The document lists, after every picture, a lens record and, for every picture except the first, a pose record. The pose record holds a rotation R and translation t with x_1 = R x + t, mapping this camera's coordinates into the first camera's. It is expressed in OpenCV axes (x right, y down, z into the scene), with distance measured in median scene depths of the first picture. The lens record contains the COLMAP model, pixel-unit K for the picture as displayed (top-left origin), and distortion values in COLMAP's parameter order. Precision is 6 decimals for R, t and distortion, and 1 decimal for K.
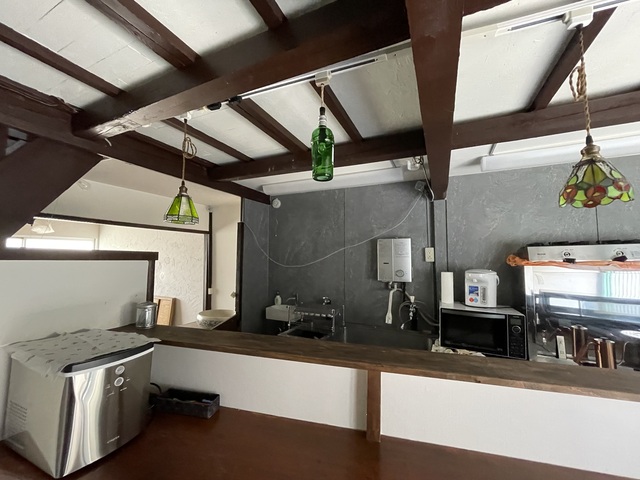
lens RADIAL K [[258.9, 0, 320.0], [0, 258.9, 240.0], [0, 0, 1]] dist [-0.001132, -0.000099]
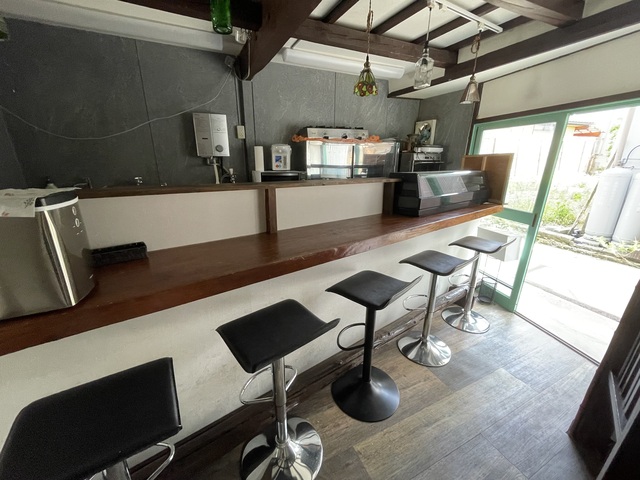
lens RADIAL K [[258.9, 0, 320.0], [0, 258.9, 240.0], [0, 0, 1]] dist [-0.001132, -0.000099]
pose [[0.632096, -0.237289, 0.737664, -0.400368], [-0.056491, 0.935316, 0.349275, 0.100344], [-0.772828, -0.262446, 0.577805, -0.102824]]
